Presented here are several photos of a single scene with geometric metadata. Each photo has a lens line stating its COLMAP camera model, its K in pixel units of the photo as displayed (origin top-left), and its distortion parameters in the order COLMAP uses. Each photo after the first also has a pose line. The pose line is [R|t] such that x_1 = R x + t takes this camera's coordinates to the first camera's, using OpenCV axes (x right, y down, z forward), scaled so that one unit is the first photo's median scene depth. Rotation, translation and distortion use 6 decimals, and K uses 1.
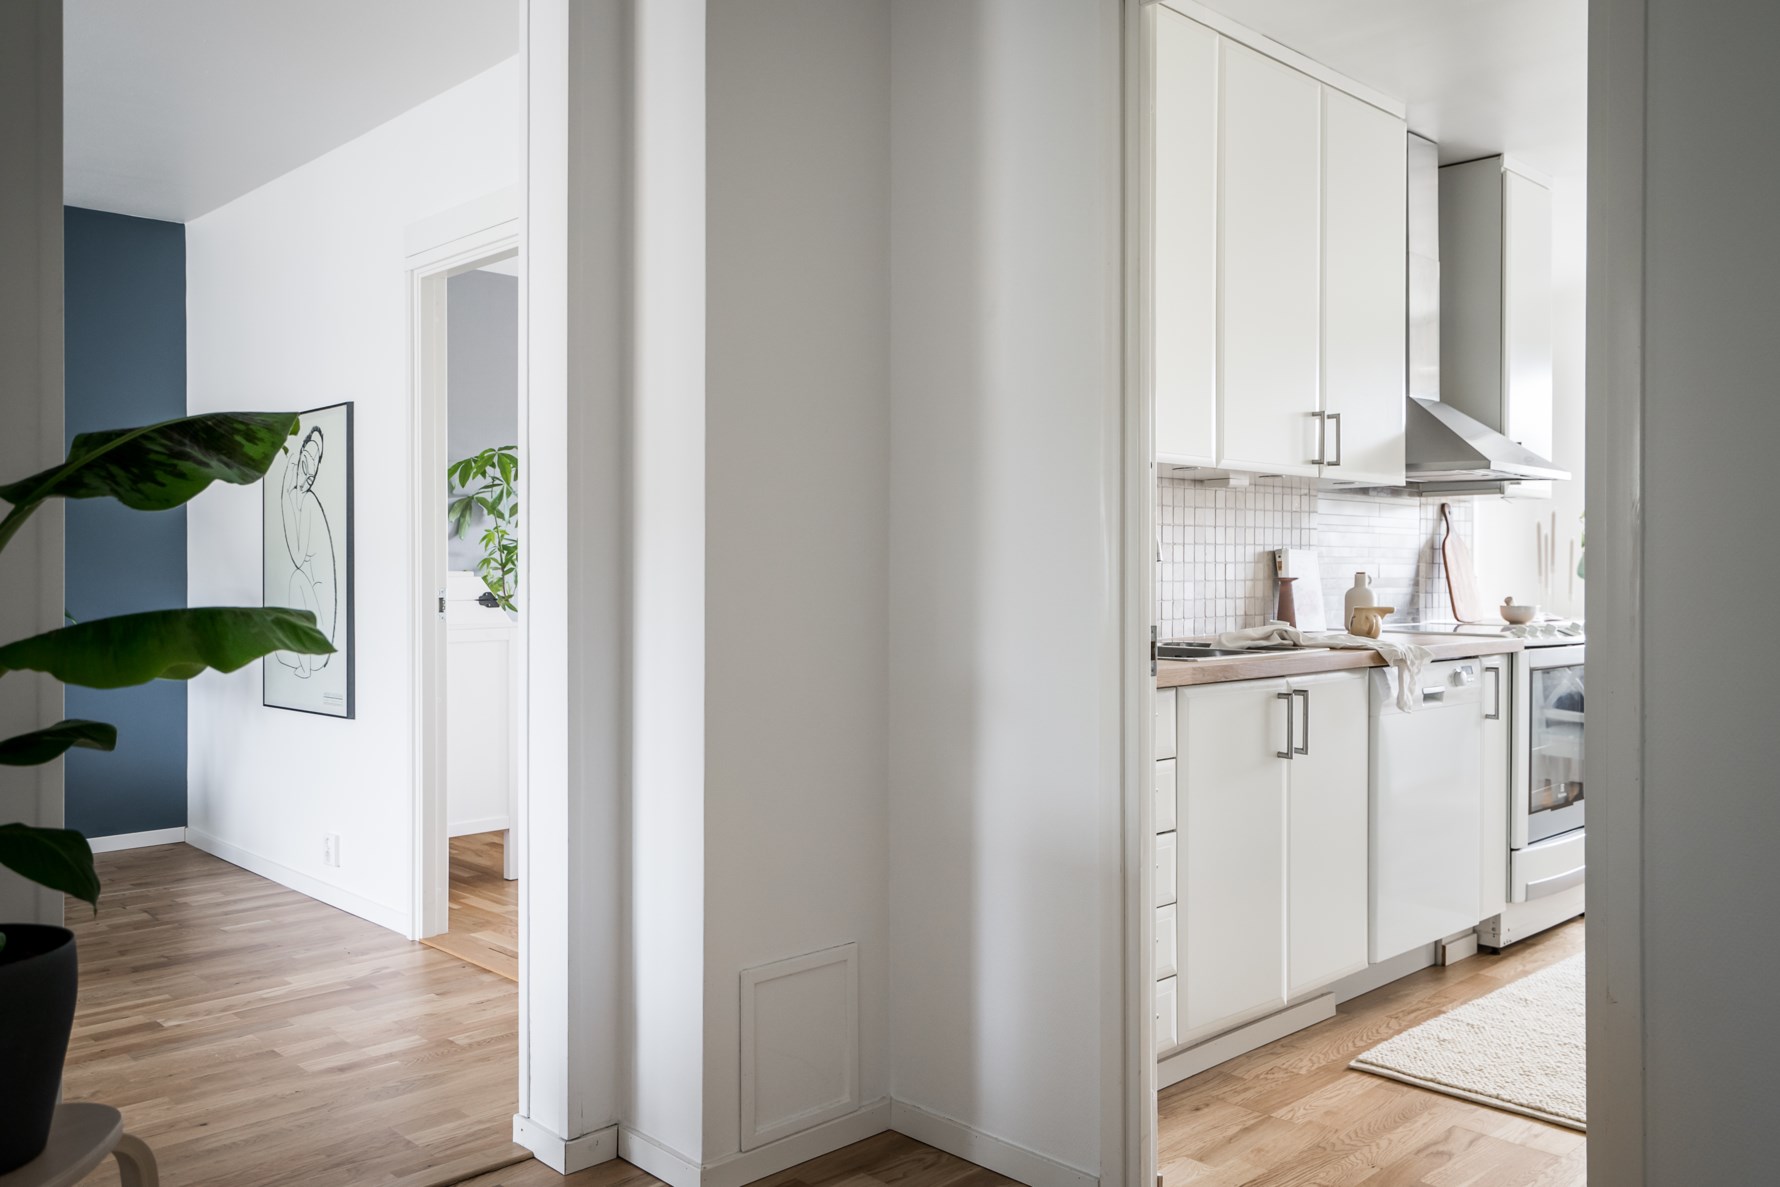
lens RADIAL K [[1427.9, 0, 892.5], [0, 1427.9, 584.7], [0, 0, 1]] dist [-0.008511, -0.001425]
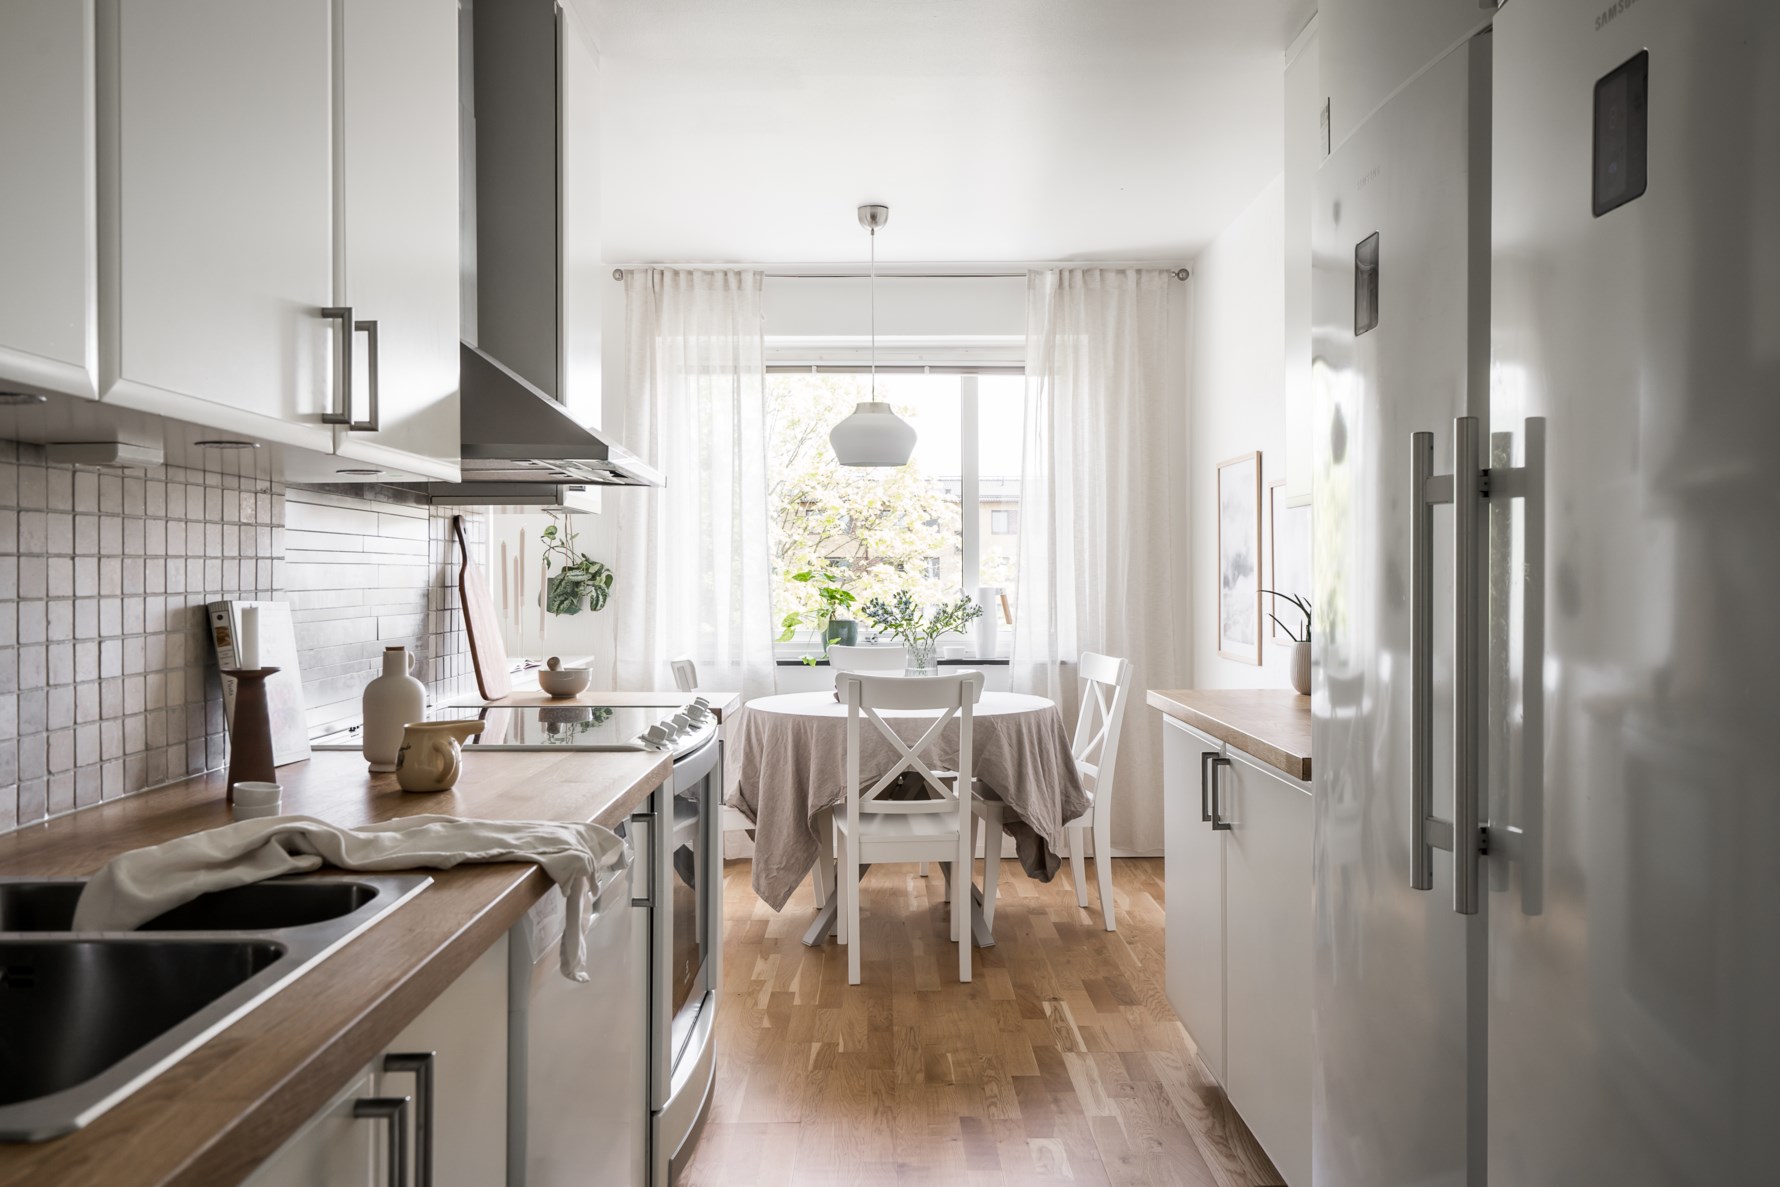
lens RADIAL K [[1319.1, 0, 892.7], [0, 1319.1, 579.0], [0, 0, 1]] dist [0.001533, -0.004976]
pose [[0.686765, -0.003617, 0.726871, 0.104645], [0.009263, 0.999950, -0.003776, -0.029108], [-0.726821, 0.009326, 0.686764, 0.534587]]
